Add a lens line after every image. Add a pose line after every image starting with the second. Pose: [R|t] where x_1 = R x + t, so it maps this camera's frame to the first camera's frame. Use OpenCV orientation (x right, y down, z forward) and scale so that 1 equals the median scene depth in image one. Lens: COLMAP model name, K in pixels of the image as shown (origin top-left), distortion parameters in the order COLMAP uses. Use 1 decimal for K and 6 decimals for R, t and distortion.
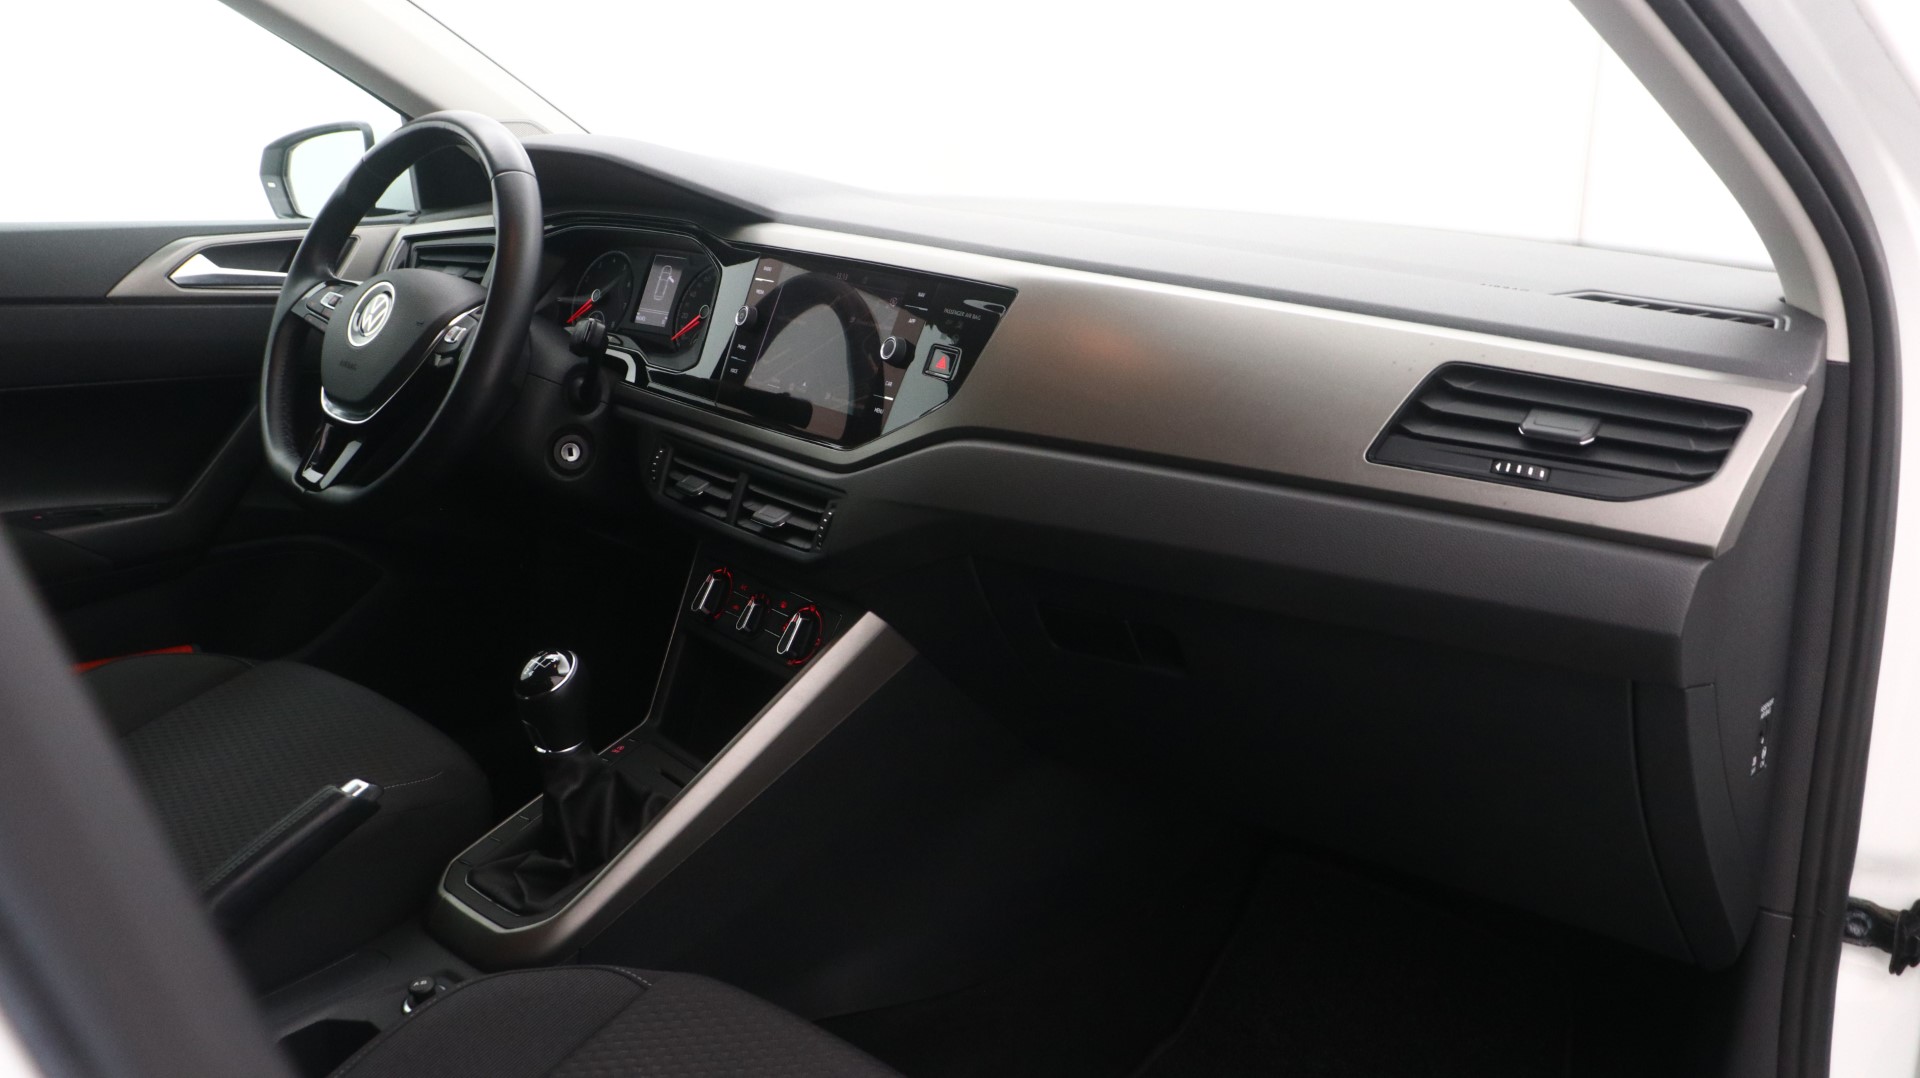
lens RADIAL K [[1702.4, 0, 961.7], [0, 1702.4, 534.5], [0, 0, 1]] dist [-0.045920, 0.001683]
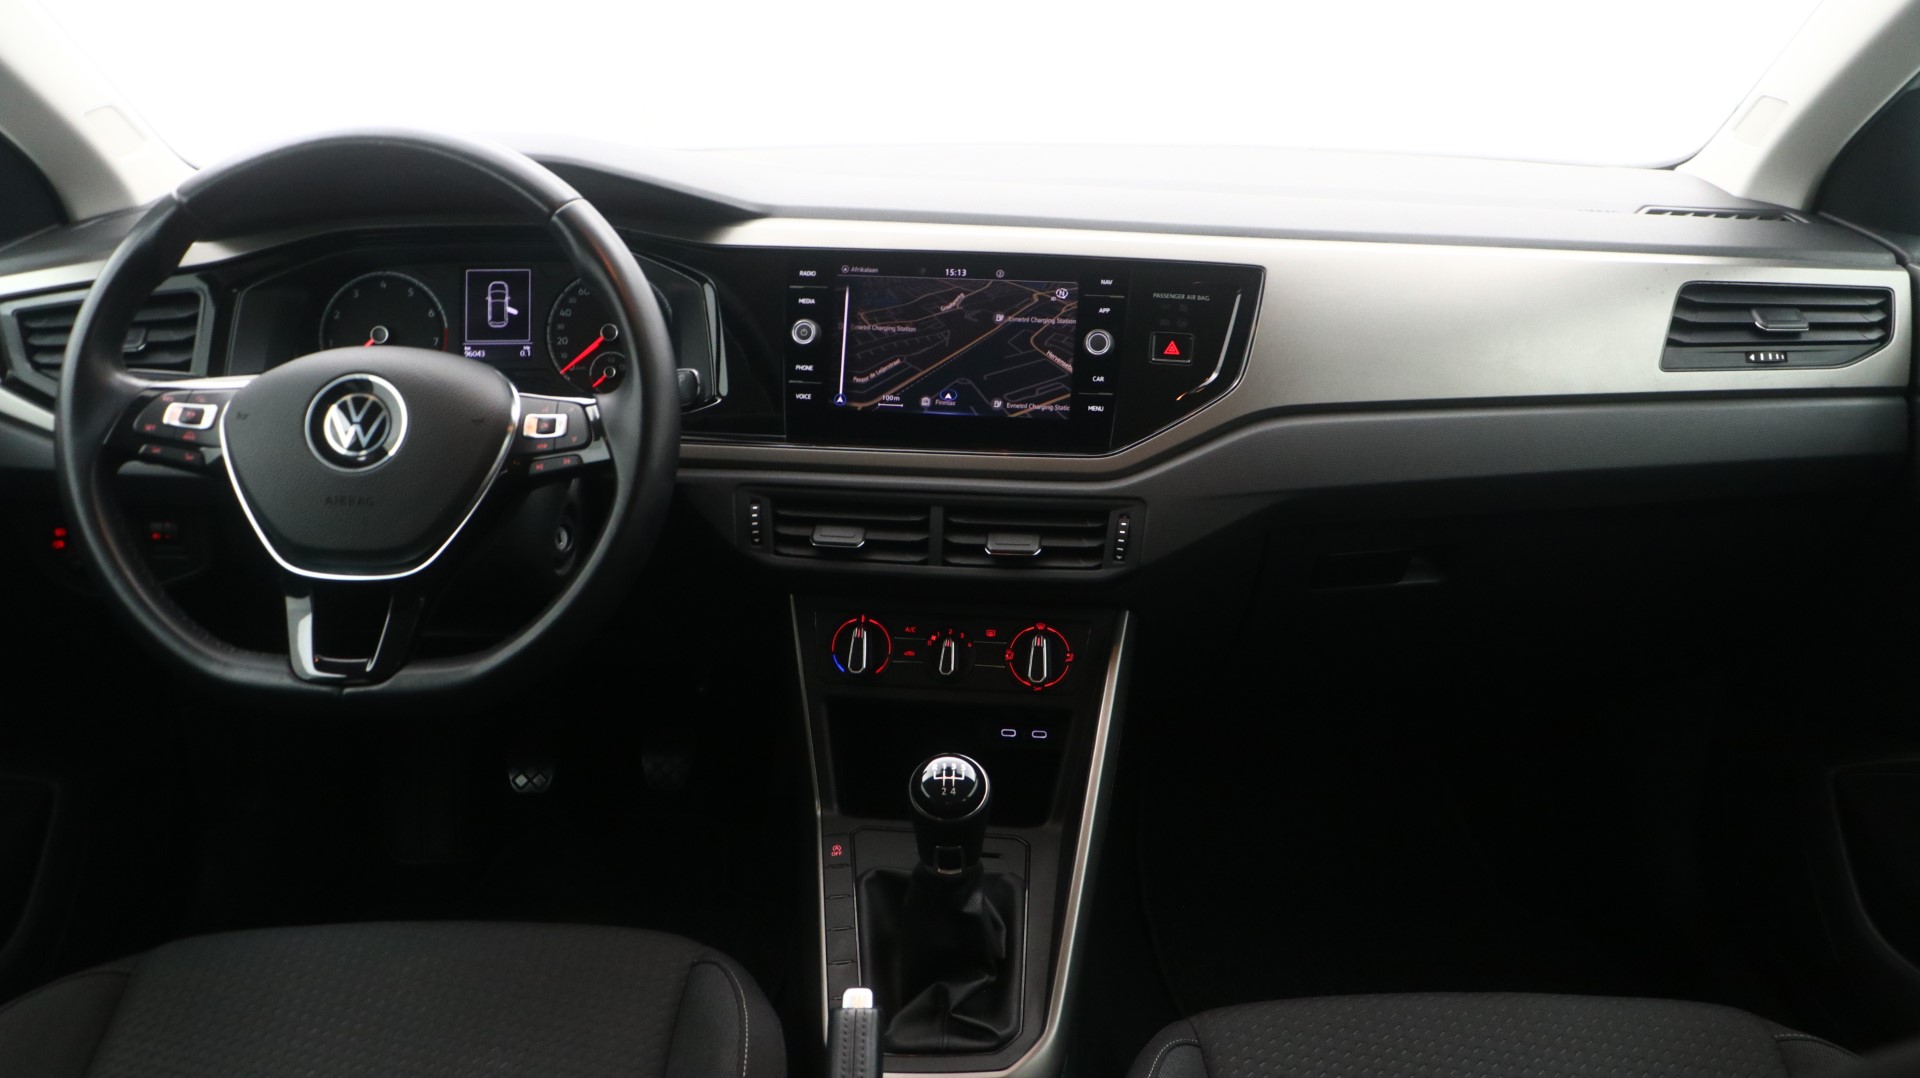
lens RADIAL K [[1702.4, 0, 960.6], [0, 1702.4, 545.1], [0, 0, 1]] dist [-0.045920, 0.001683]
pose [[0.700782, -0.256841, 0.665535, -0.783904], [0.185473, 0.966453, 0.177675, -0.188698], [-0.688842, -0.001072, 0.724910, 0.367811]]
